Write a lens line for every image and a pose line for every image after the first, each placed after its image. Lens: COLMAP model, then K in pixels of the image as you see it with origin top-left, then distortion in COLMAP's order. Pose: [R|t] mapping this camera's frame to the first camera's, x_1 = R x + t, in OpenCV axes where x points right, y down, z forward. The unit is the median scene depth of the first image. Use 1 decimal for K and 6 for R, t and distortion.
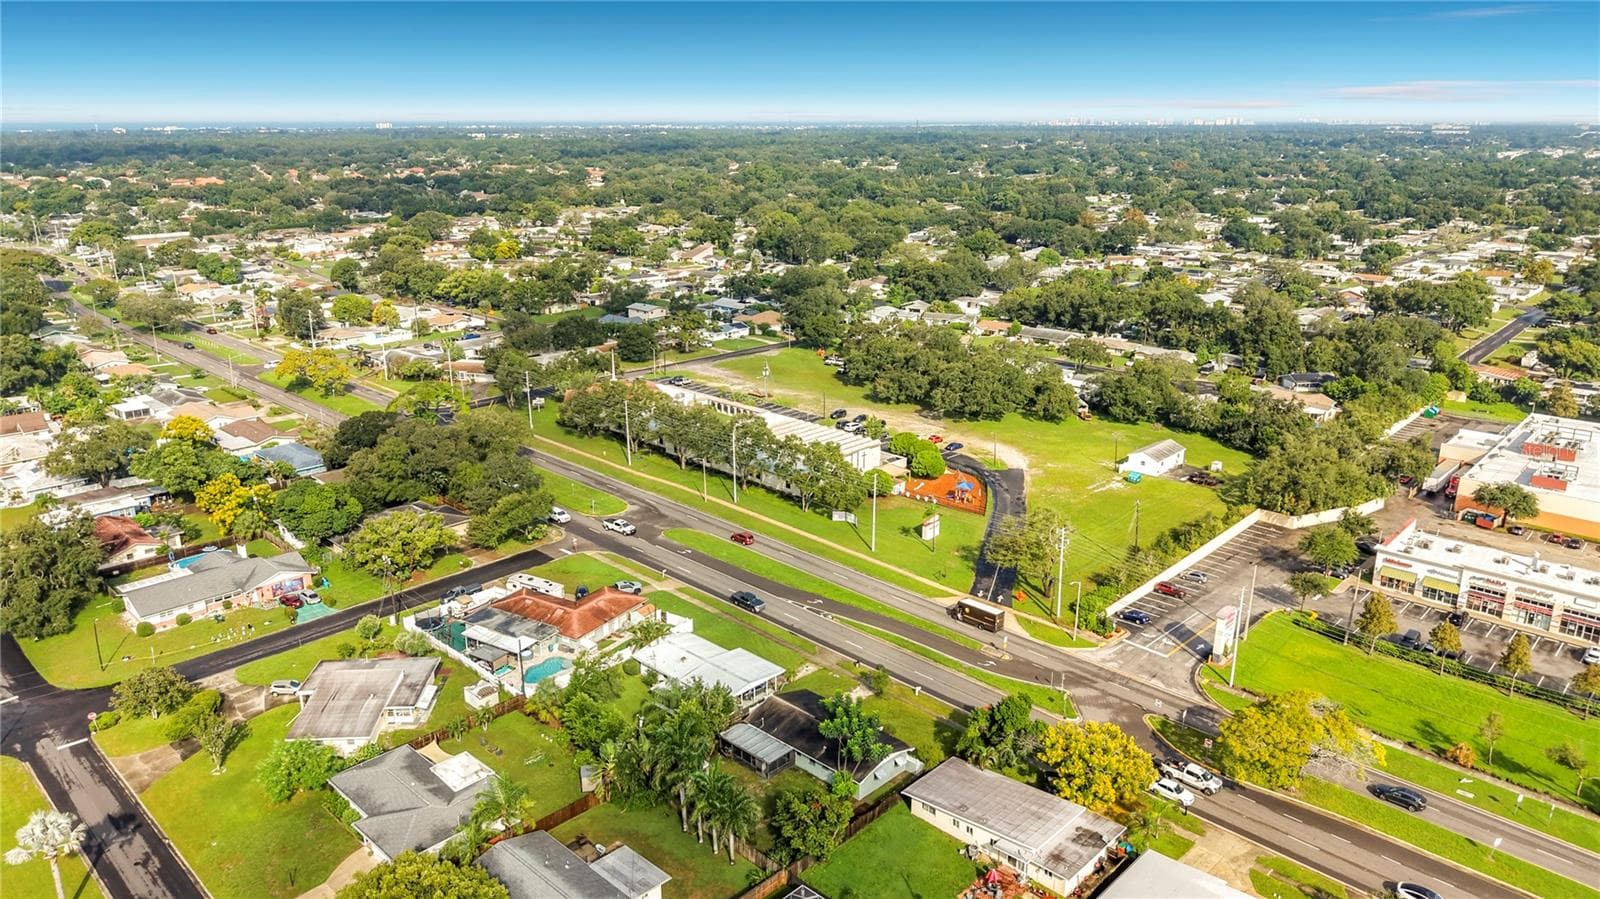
lens RADIAL K [[1117.3, 0, 800.0], [0, 1117.3, 449.5], [0, 0, 1]] dist [0.050208, -0.036367]
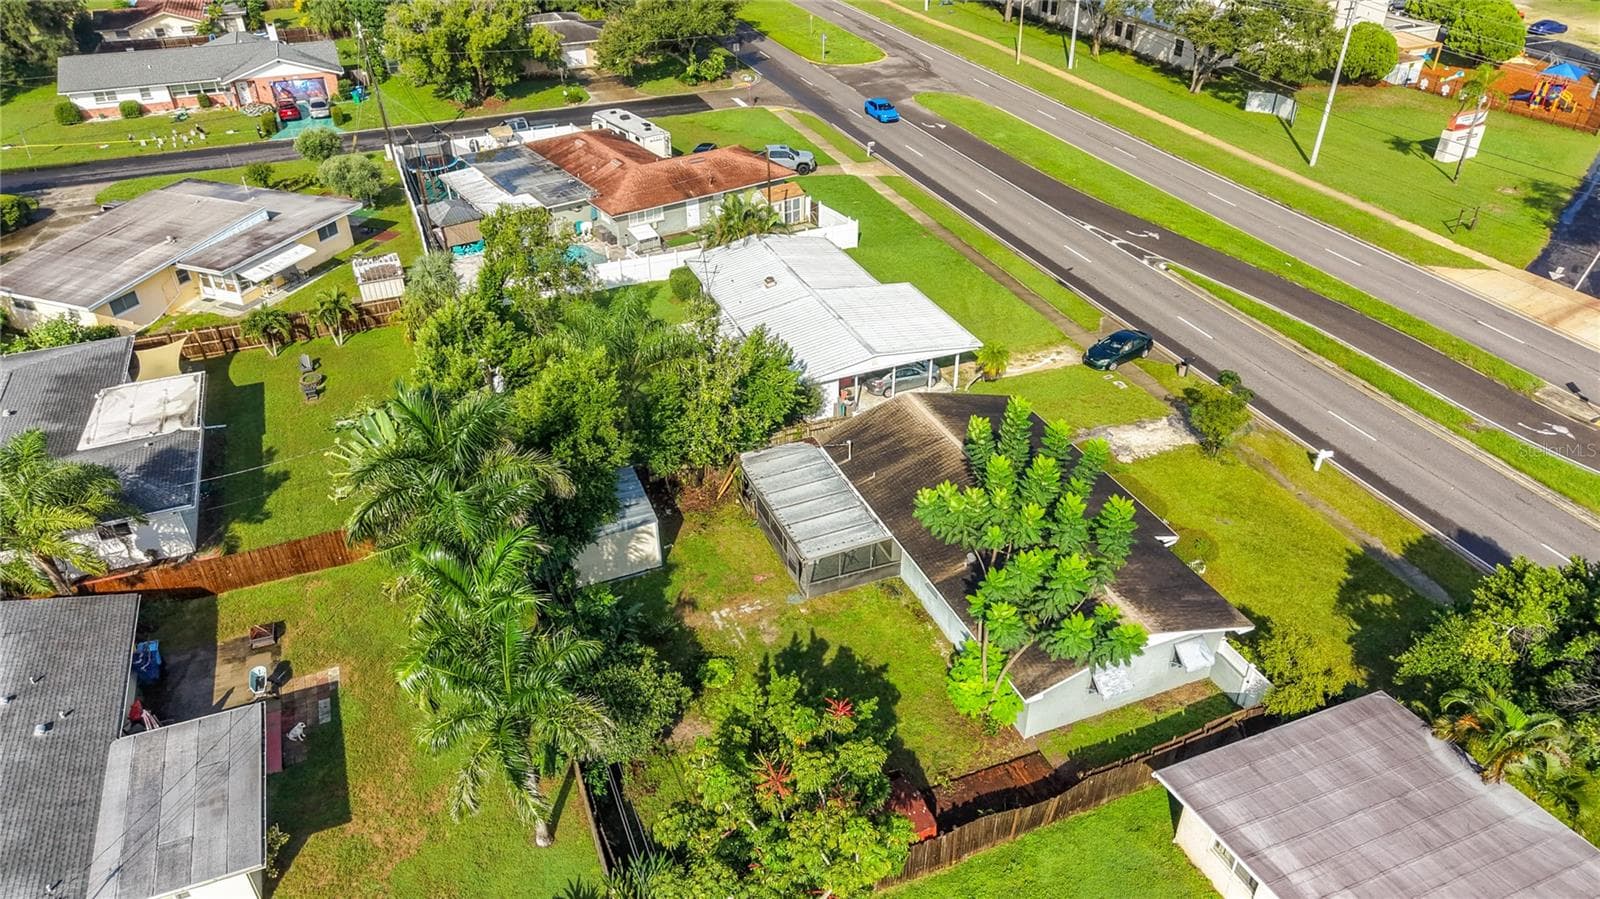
lens RADIAL K [[1117.3, 0, 800.0], [0, 1117.3, 449.5], [0, 0, 1]] dist [0.050208, -0.036367]
pose [[0.914933, 0.209359, -0.345059, 0.063986], [-0.113940, 0.954149, 0.276798, 0.109884], [0.387188, -0.213936, 0.896837, 0.512216]]
